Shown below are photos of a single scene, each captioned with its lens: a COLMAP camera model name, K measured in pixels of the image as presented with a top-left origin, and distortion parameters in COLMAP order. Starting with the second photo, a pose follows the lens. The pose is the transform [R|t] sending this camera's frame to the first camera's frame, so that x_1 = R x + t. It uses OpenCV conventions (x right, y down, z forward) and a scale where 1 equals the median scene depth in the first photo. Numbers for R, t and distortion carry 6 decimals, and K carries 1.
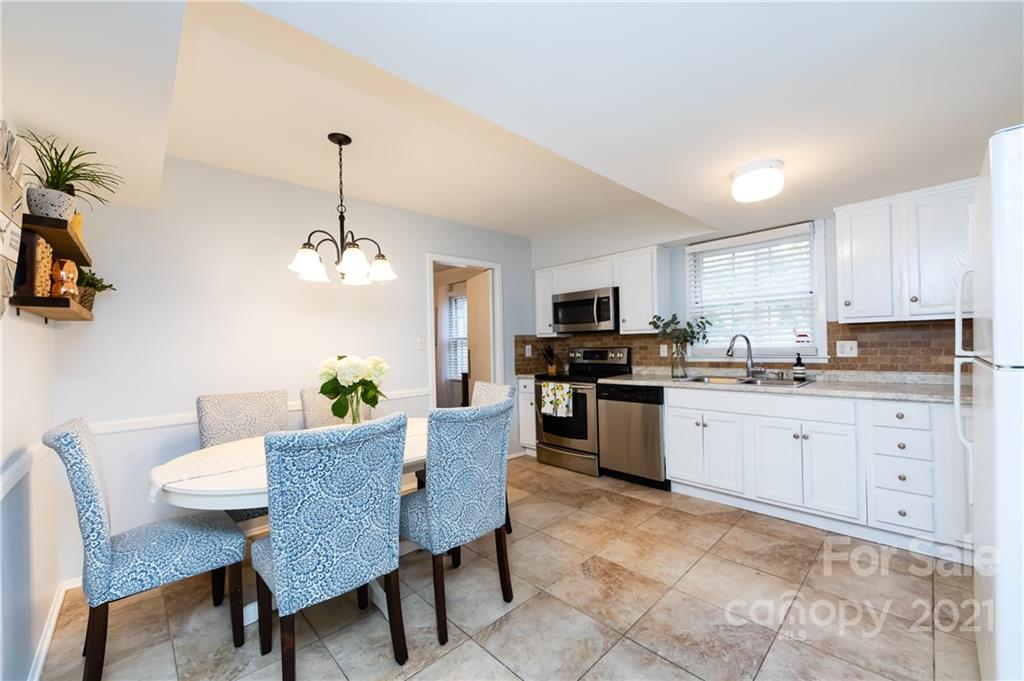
lens RADIAL K [[399.8, 0, 510.0], [0, 399.8, 341.4], [0, 0, 1]] dist [-0.004049, -0.000990]
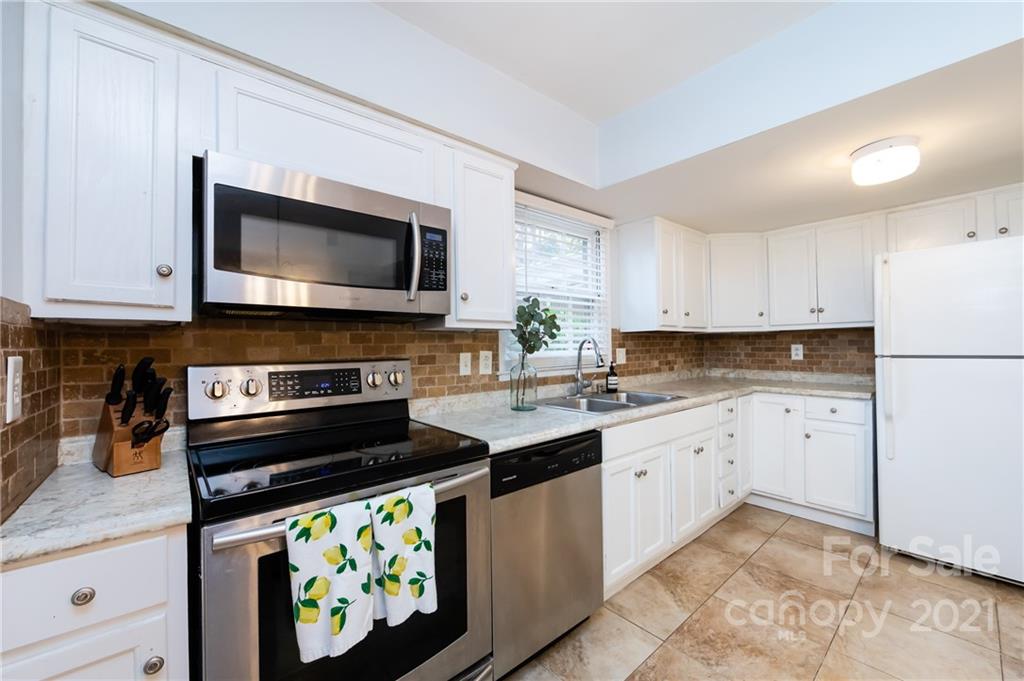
lens RADIAL K [[399.8, 0, 485.8], [0, 399.8, 342.0], [0, 0, 1]] dist [-0.004049, -0.000990]
pose [[0.061820, 0.031822, 0.997580, -0.152777], [0.000952, 0.999489, -0.031942, 0.011867], [-0.998087, 0.002925, 0.061758, 0.991647]]
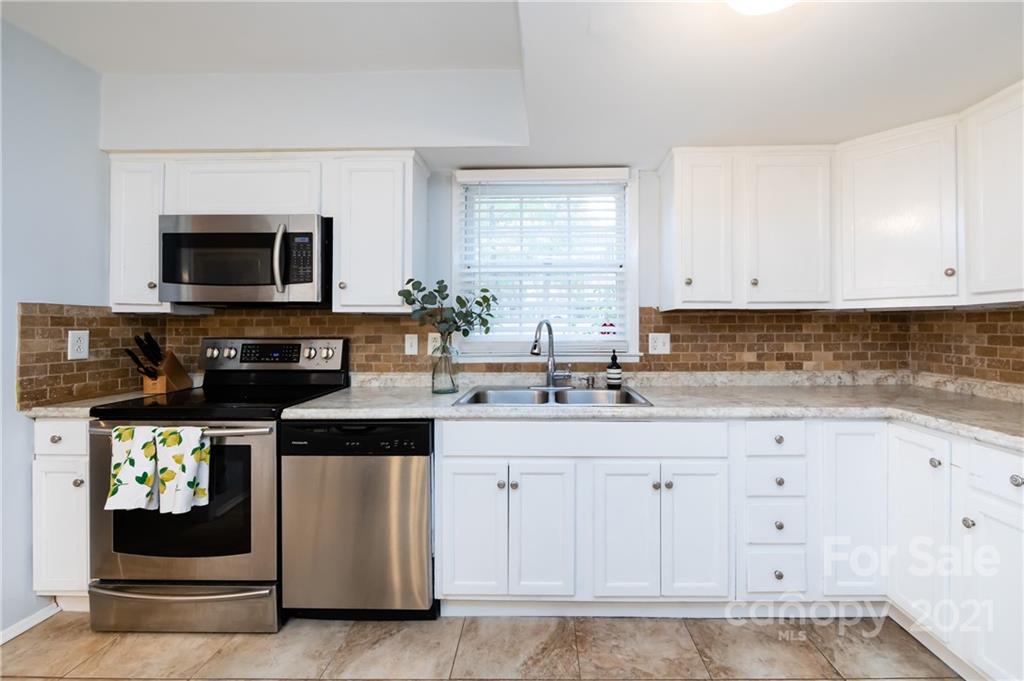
lens RADIAL K [[399.8, 0, 525.0], [0, 399.8, 326.4], [0, 0, 1]] dist [-0.004049, -0.000990]
pose [[0.690788, 0.025877, 0.722594, 0.084805], [-0.021732, 0.999651, -0.015023, 0.002524], [-0.722731, -0.005326, 0.691109, 0.506693]]
